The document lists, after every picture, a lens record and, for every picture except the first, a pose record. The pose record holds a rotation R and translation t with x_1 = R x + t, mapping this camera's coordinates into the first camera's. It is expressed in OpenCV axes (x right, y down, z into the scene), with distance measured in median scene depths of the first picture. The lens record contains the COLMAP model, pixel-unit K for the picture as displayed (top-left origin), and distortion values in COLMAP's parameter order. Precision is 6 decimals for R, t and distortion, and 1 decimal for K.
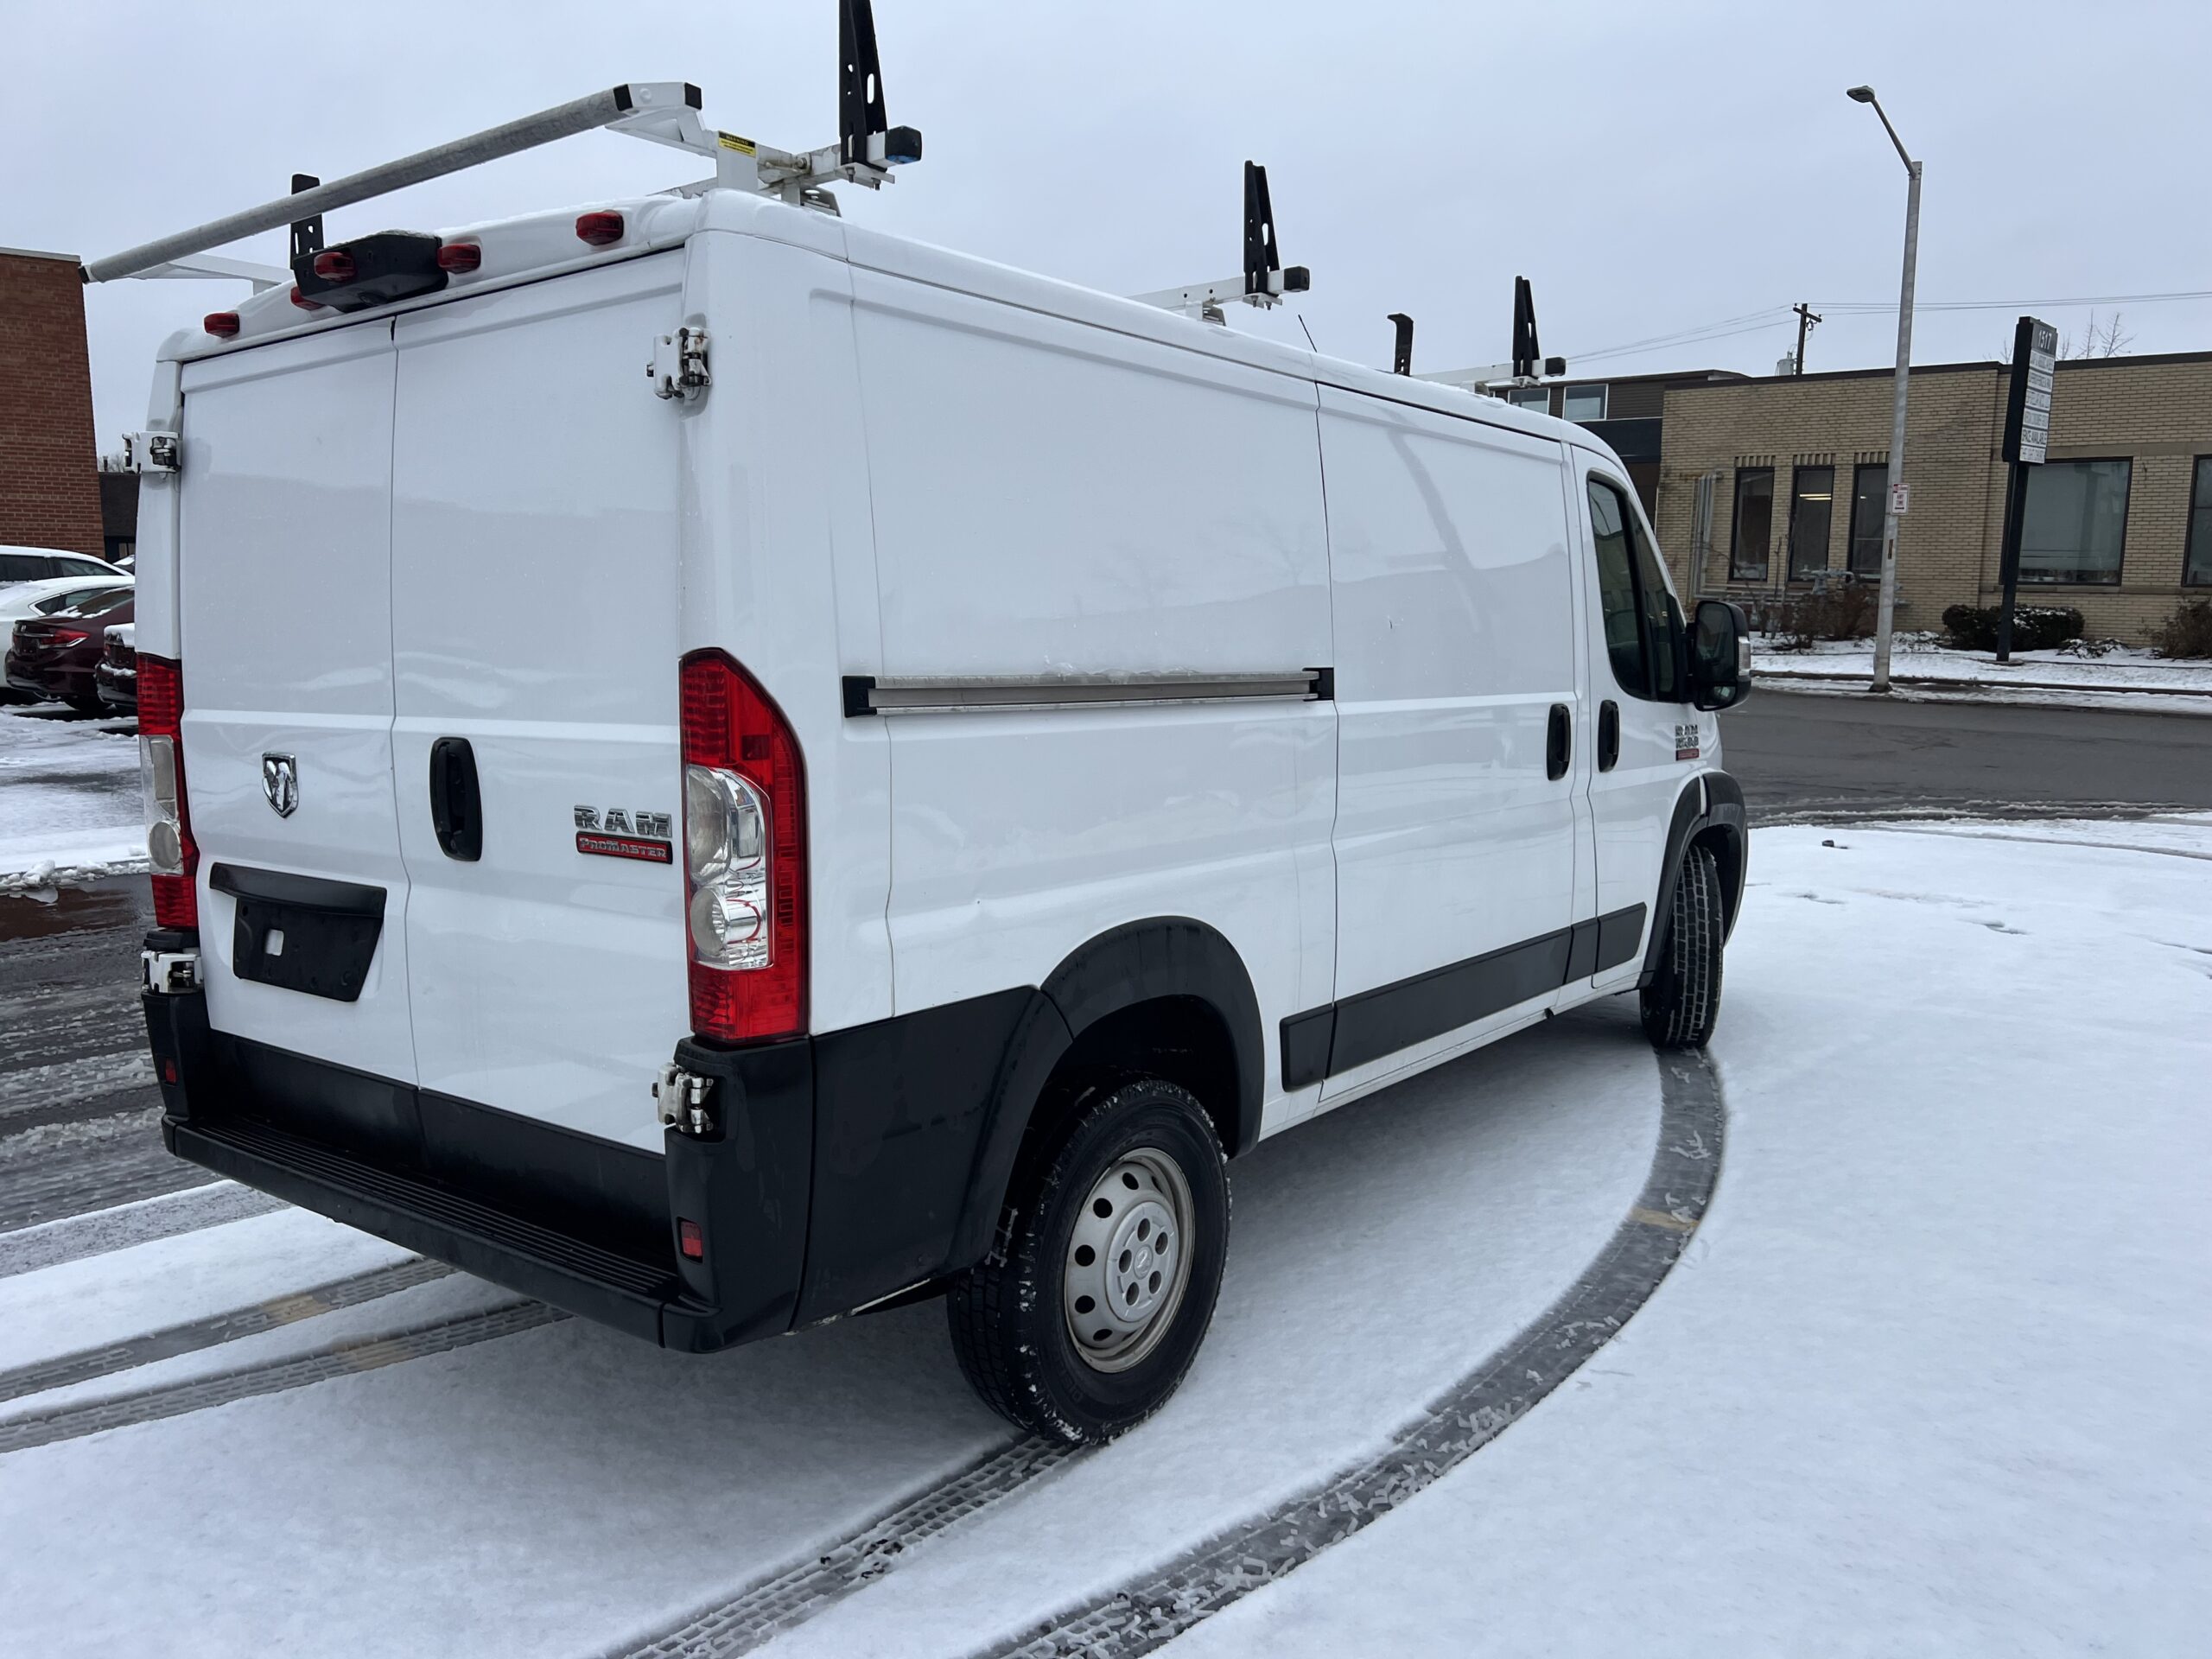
lens RADIAL K [[1685.5, 0, 1140.5], [0, 1685.5, 765.2], [0, 0, 1]] dist [-0.024740, -0.001114]
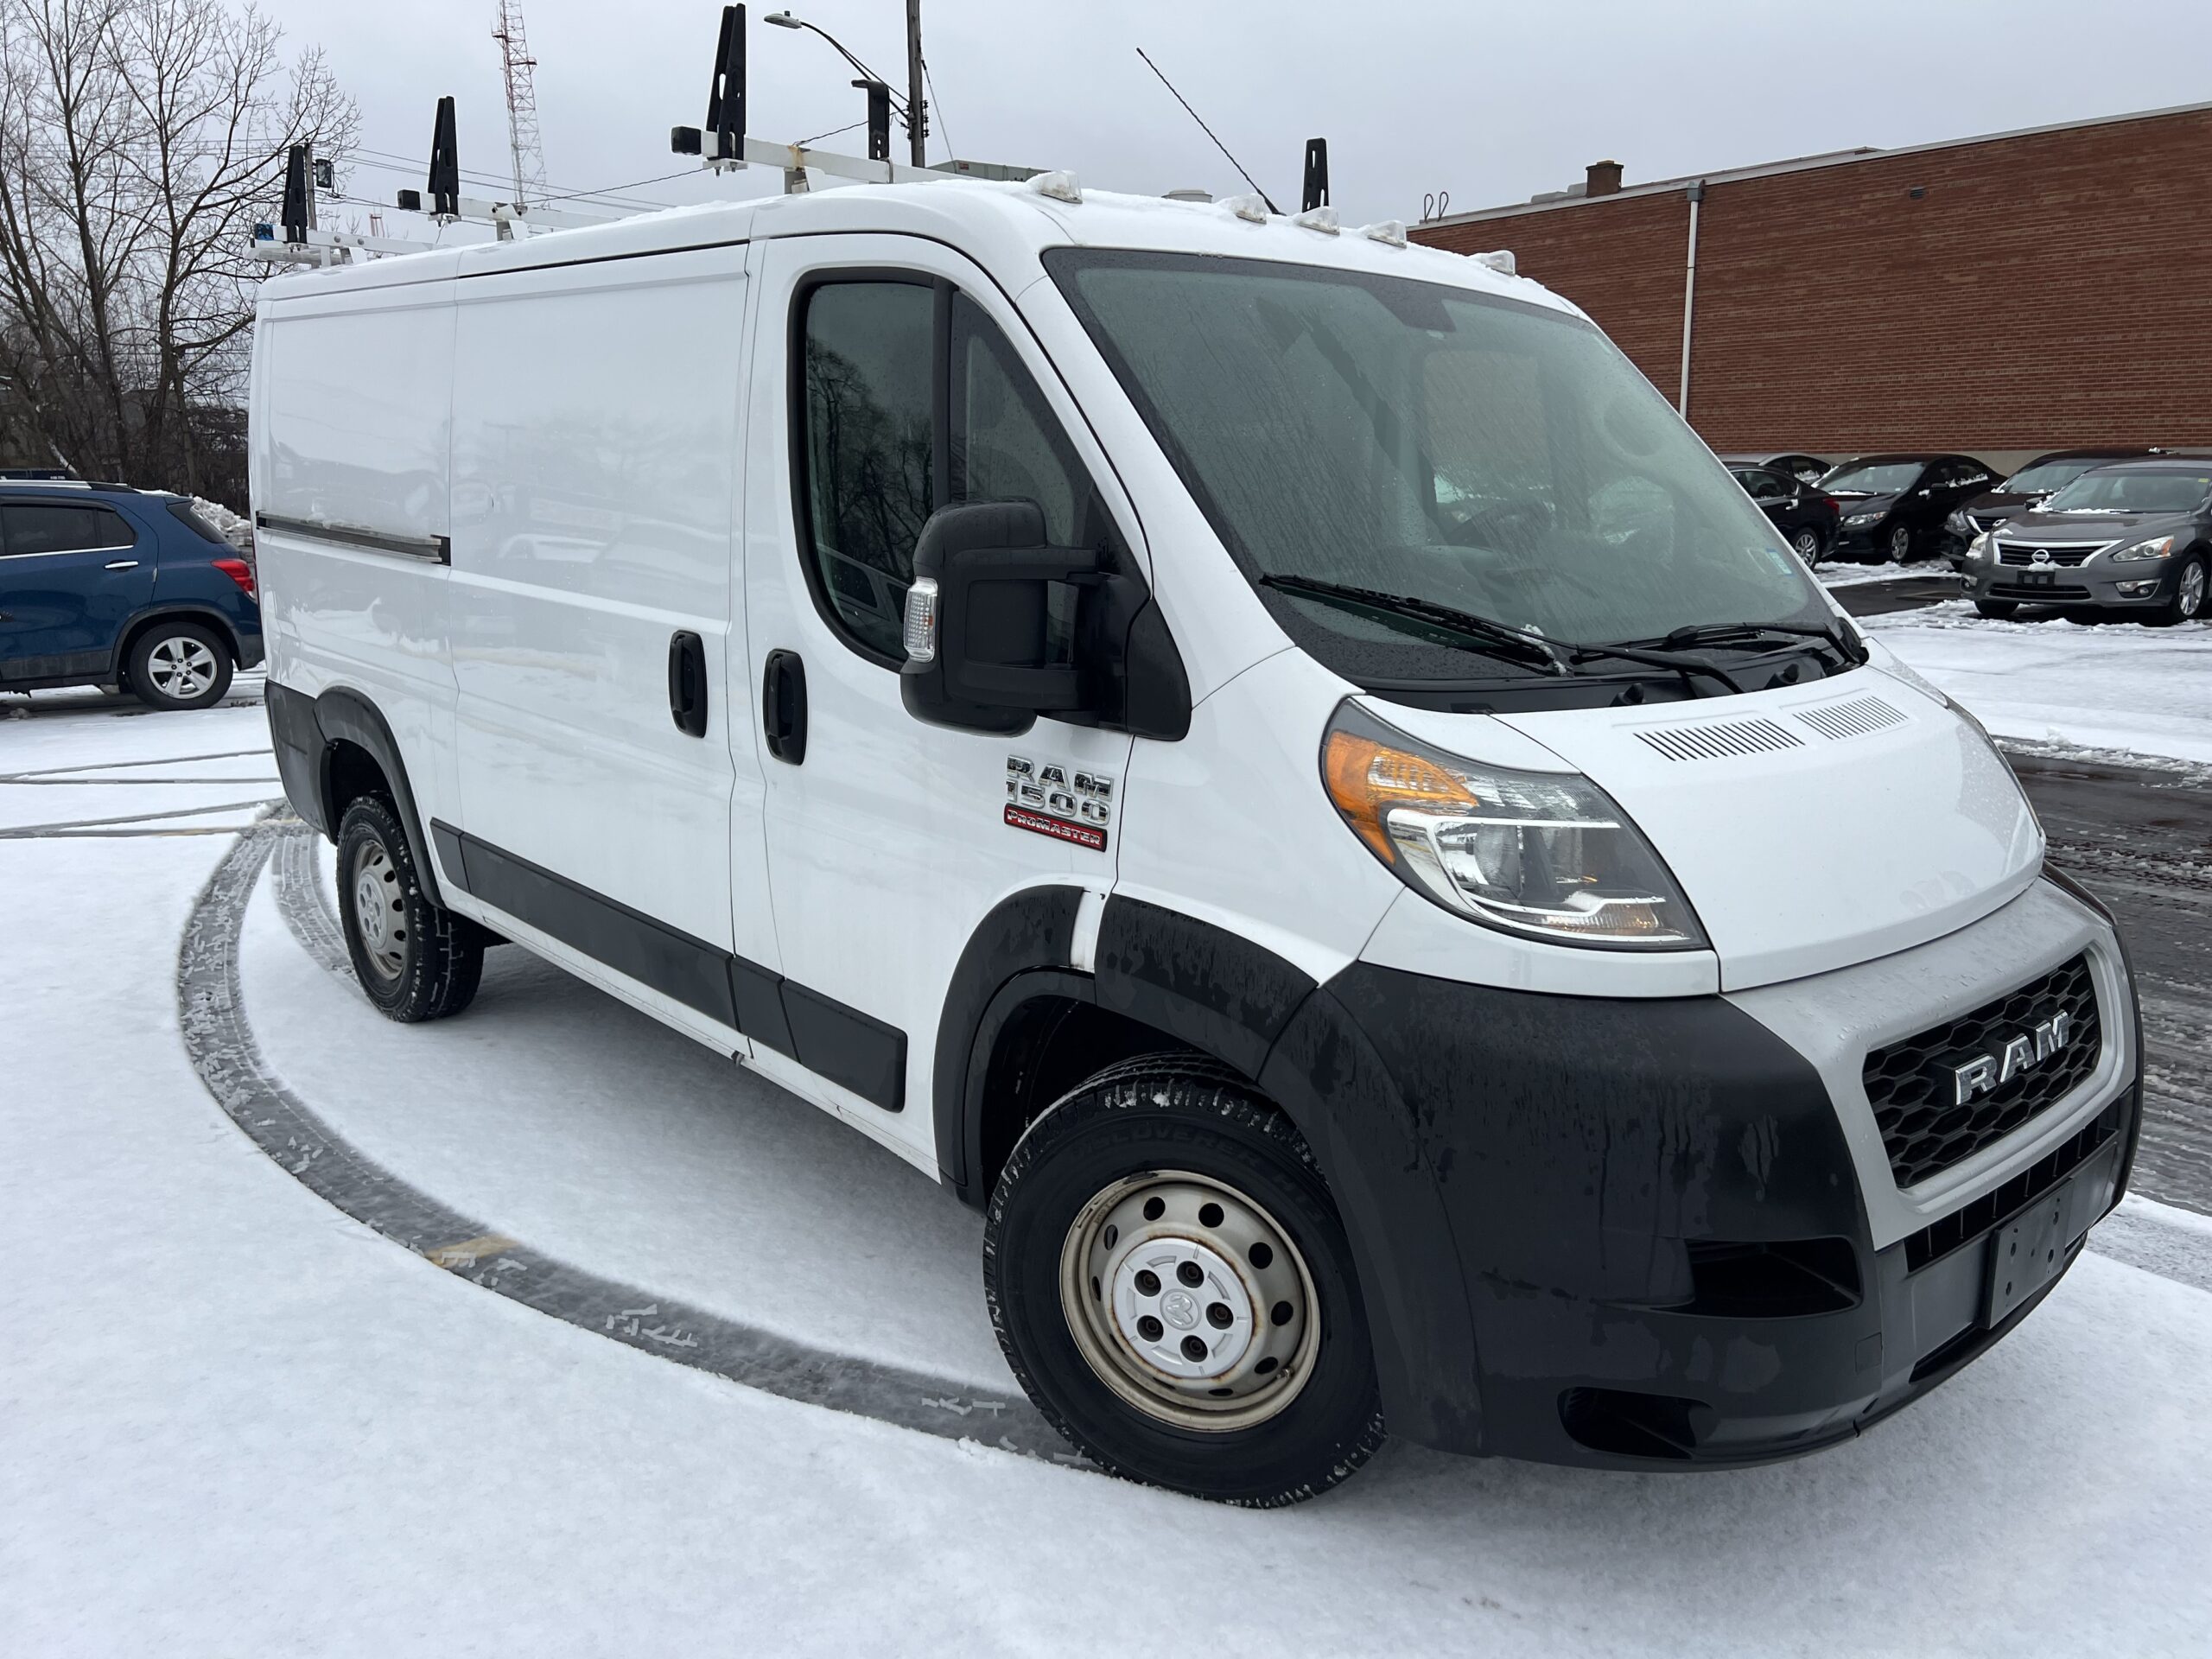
lens RADIAL K [[1687.6, 0, 1102.4], [0, 1687.6, 781.4], [0, 0, 1]] dist [0.003323, -0.000116]
pose [[-0.181992, 0.162634, -0.969757, 1.042568], [-0.122485, 0.974796, 0.186466, -0.145442], [0.975642, 0.152716, -0.157485, 1.434776]]
